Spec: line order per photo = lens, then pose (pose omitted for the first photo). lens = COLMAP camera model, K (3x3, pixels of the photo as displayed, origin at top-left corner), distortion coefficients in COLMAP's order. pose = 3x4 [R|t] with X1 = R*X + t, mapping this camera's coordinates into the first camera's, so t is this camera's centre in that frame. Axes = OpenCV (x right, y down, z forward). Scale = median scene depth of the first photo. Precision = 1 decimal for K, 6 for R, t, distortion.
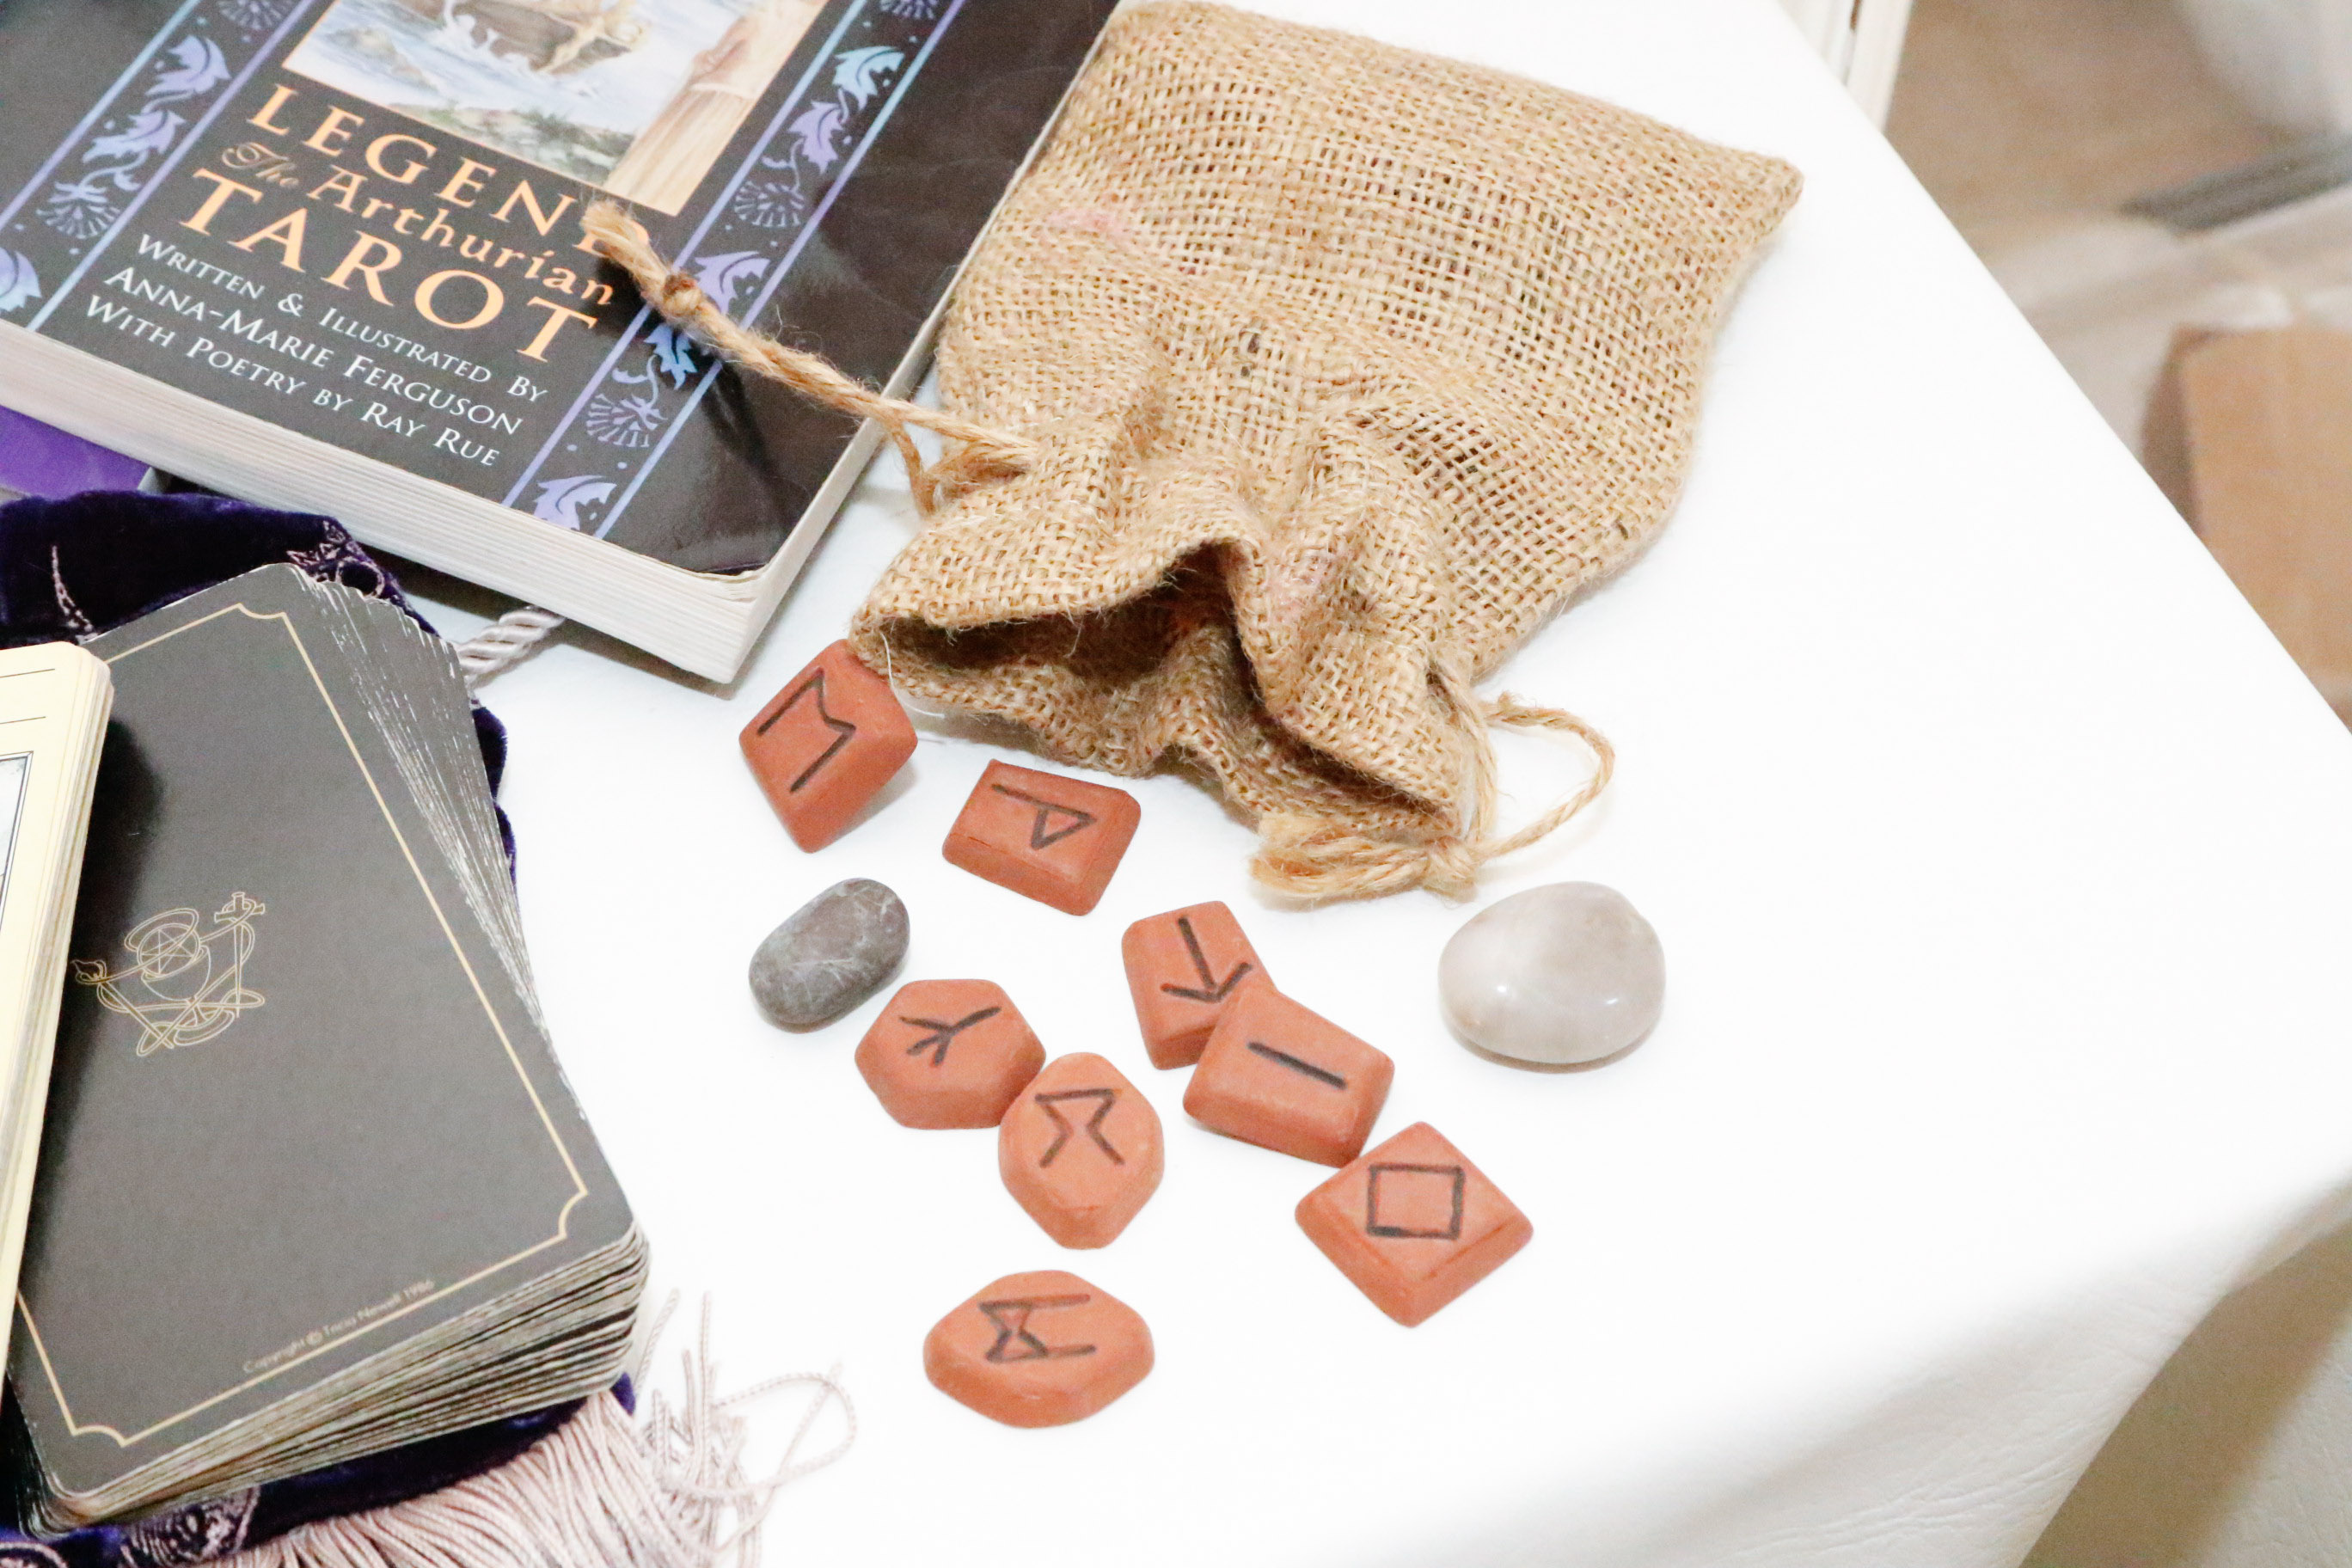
lens RADIAL K [[4036.6, 0, 1176.0], [0, 4036.6, 784.0], [0, 0, 1]] dist [-0.028180, 0.253148]
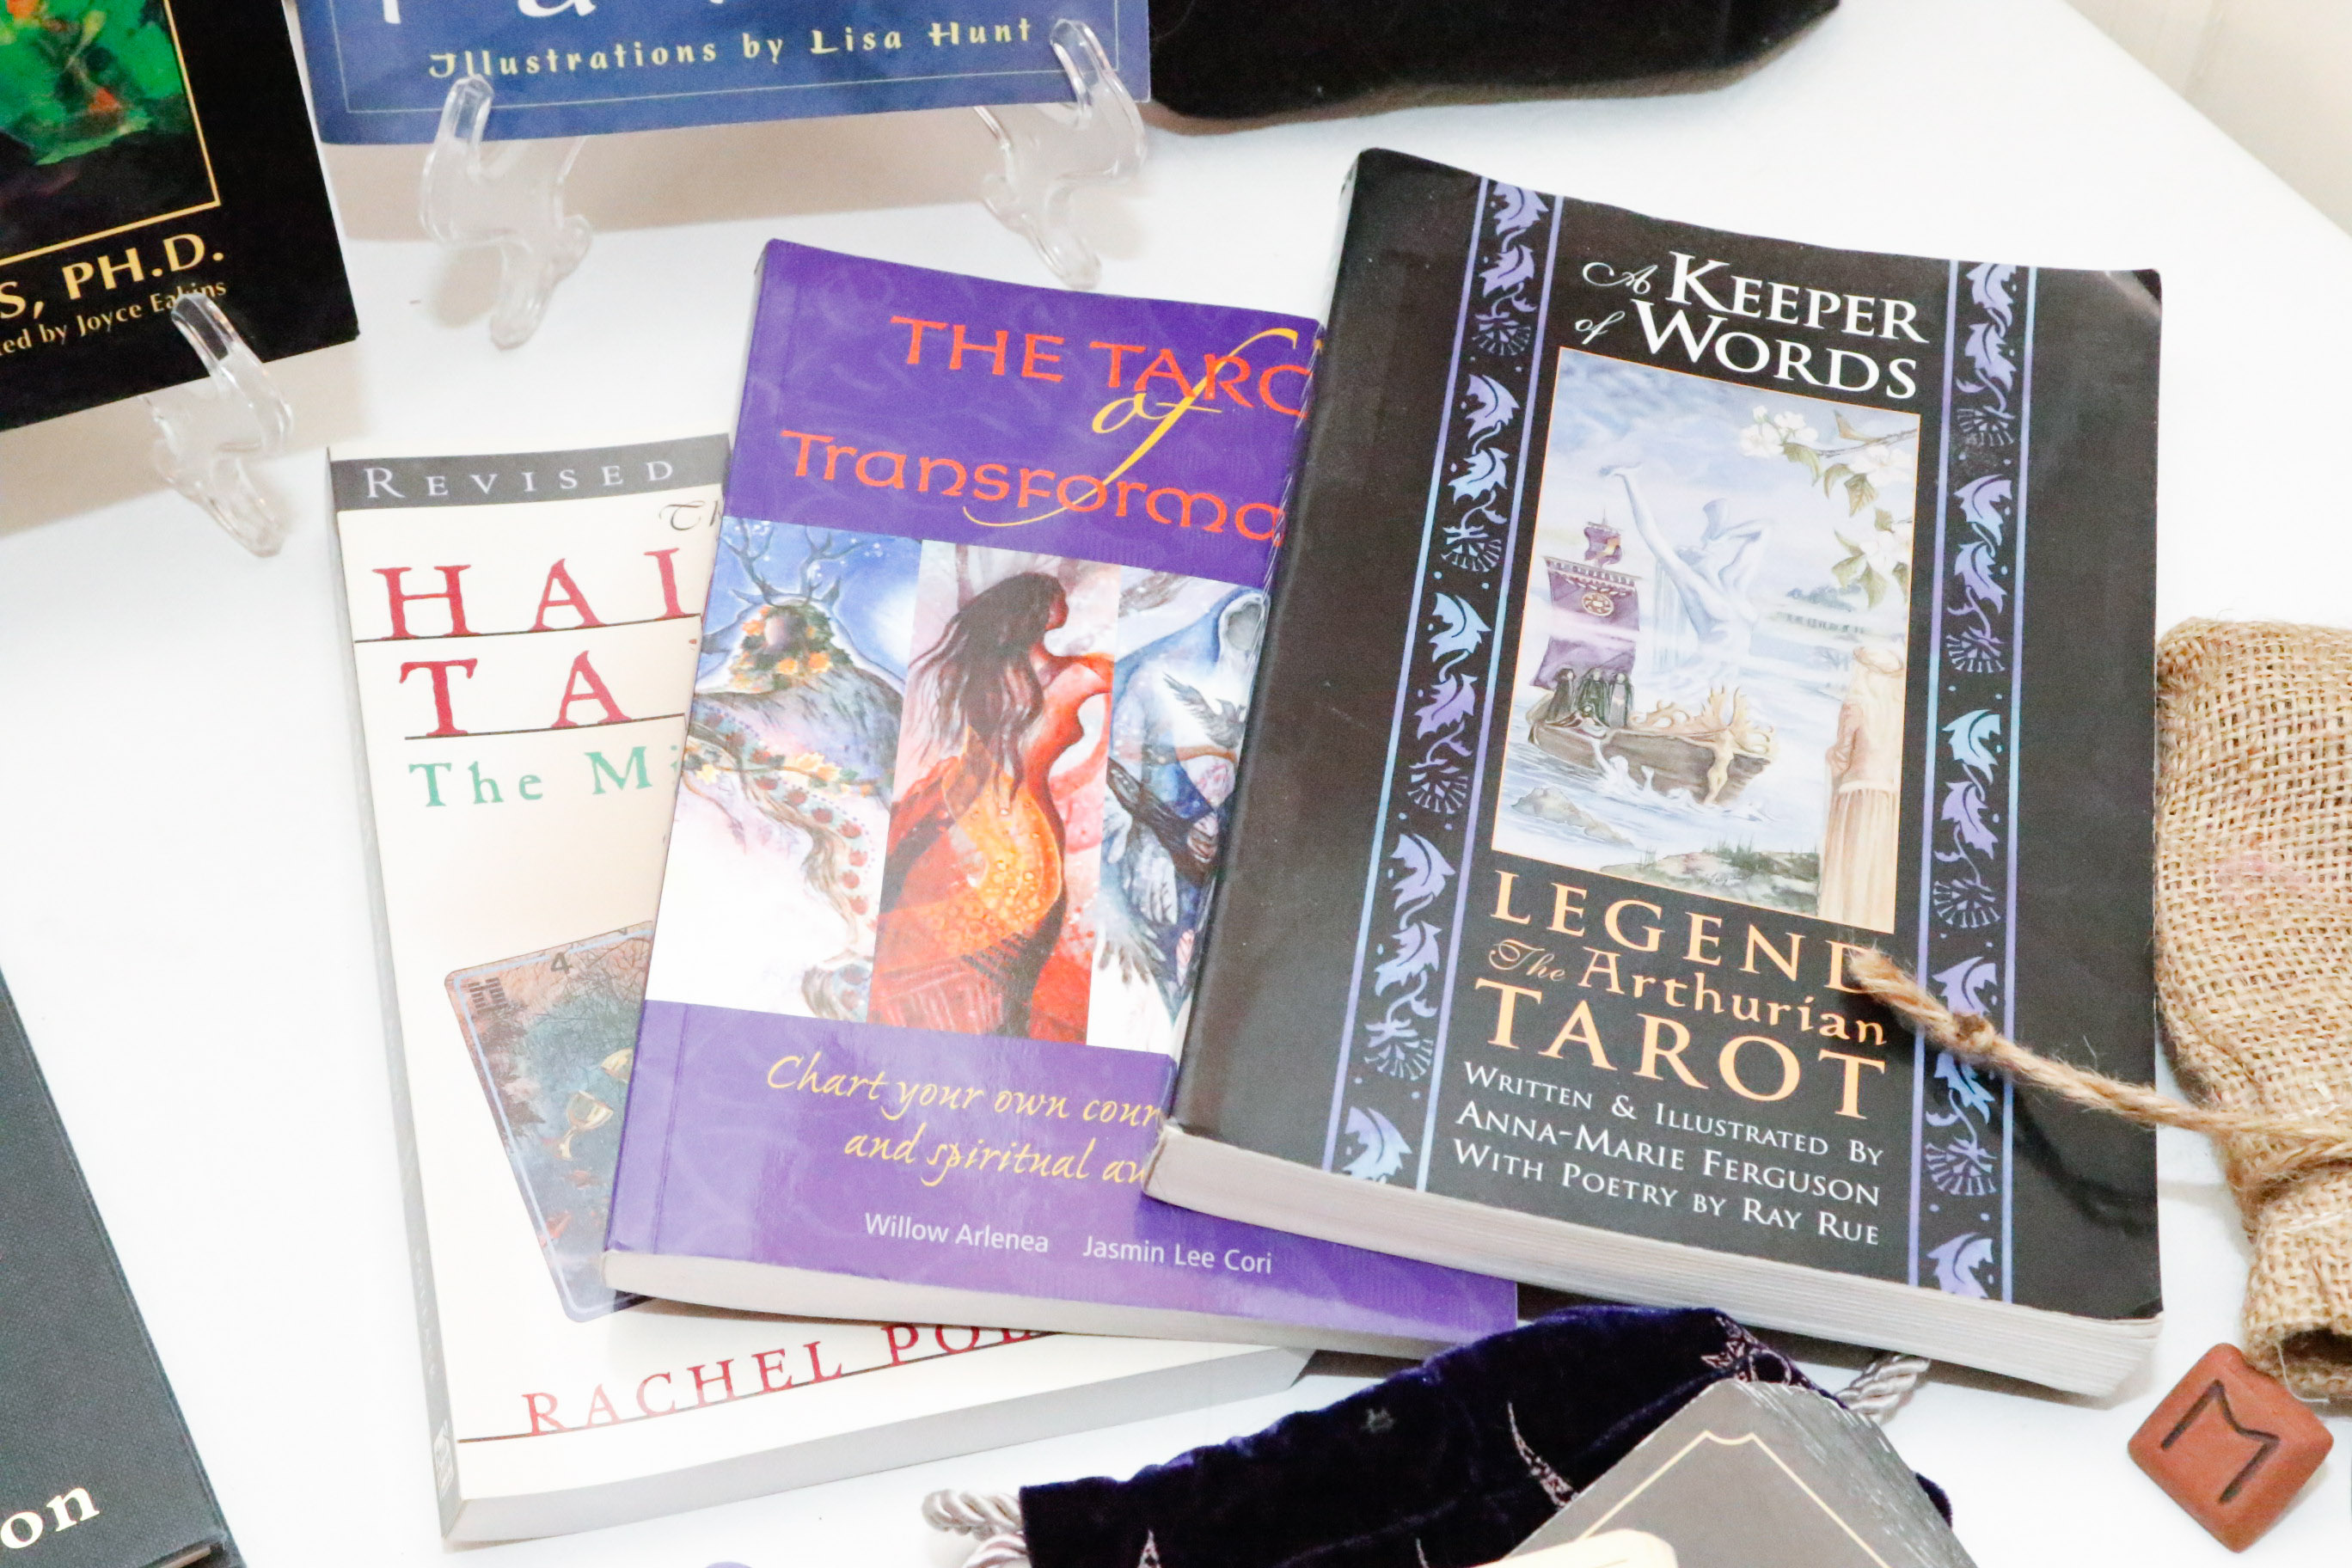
lens RADIAL K [[3726.1, 0, 1176.0], [0, 3726.1, 784.0], [0, 0, 1]] dist [-0.029296, 0.101593]
pose [[0.980897, -0.166691, 0.100275, -0.421147], [0.162967, 0.985636, 0.044310, -0.266722], [-0.106220, -0.027122, 0.993973, 0.052564]]
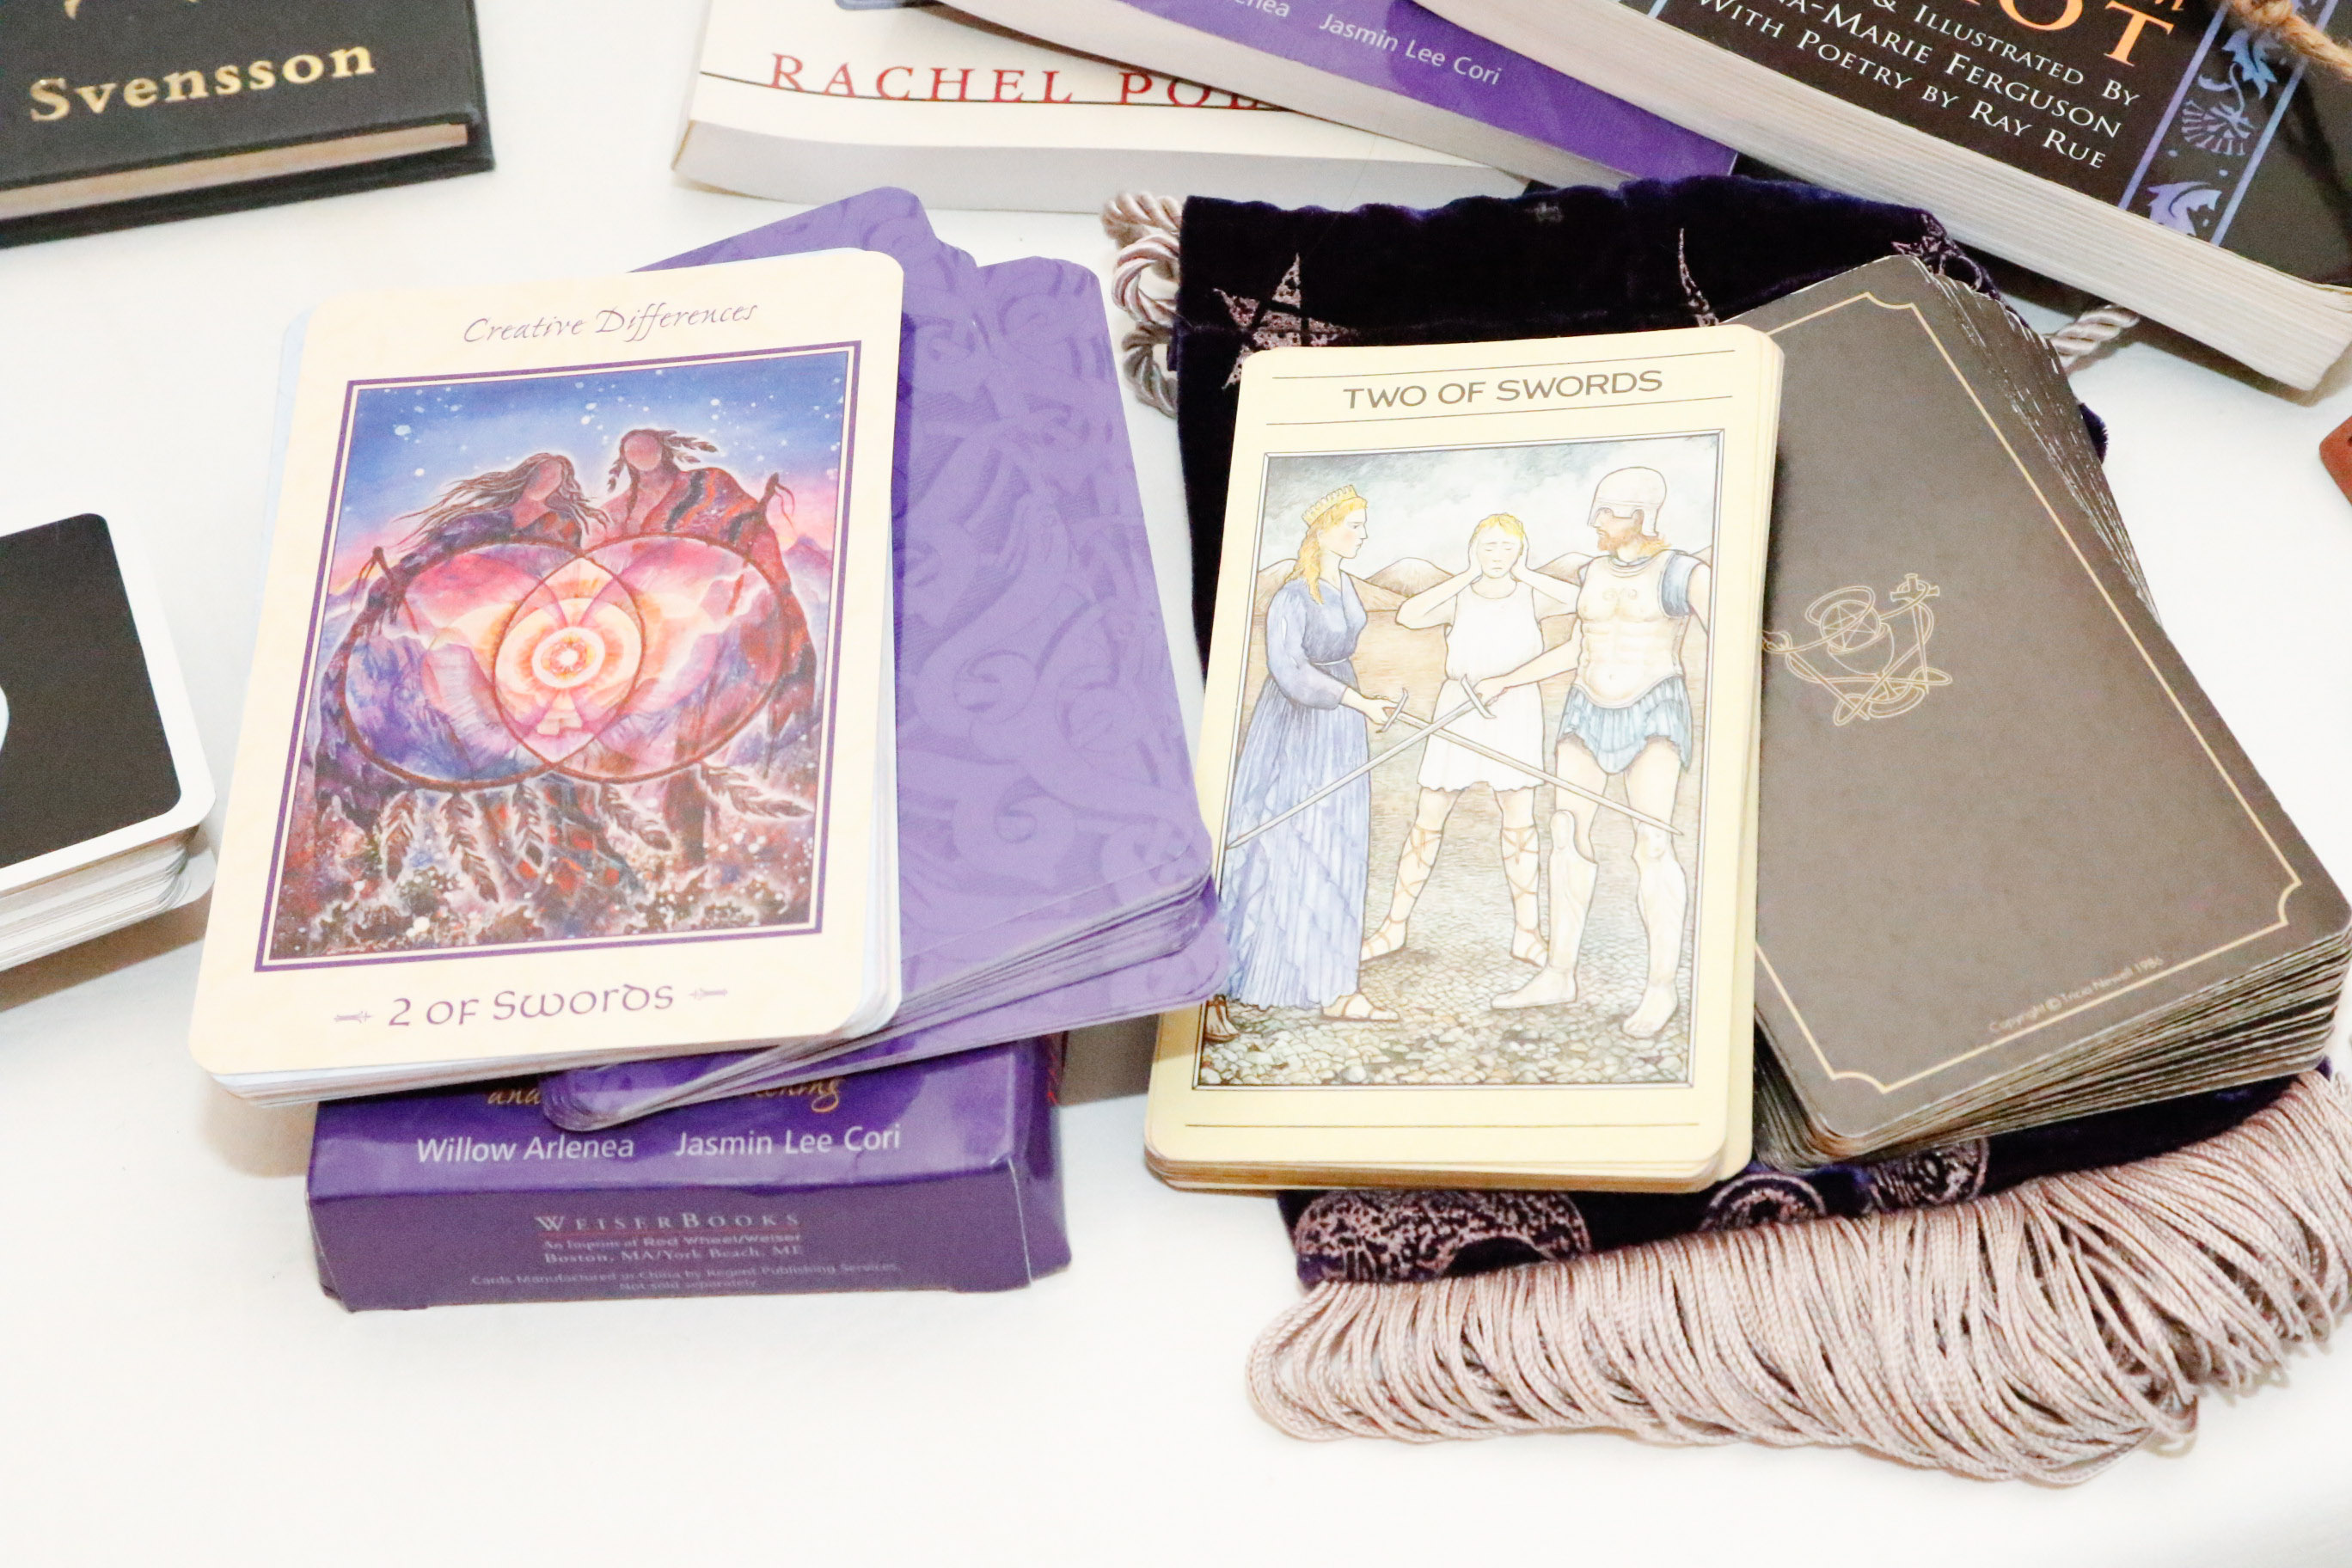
lens RADIAL K [[4036.6, 0, 1176.0], [0, 4036.6, 784.0], [0, 0, 1]] dist [-0.028180, 0.253148]
pose [[0.991960, 0.060926, -0.110921, -0.275684], [-0.050918, 0.994555, 0.090928, -0.004045], [0.115857, -0.084549, 0.989661, -0.059834]]
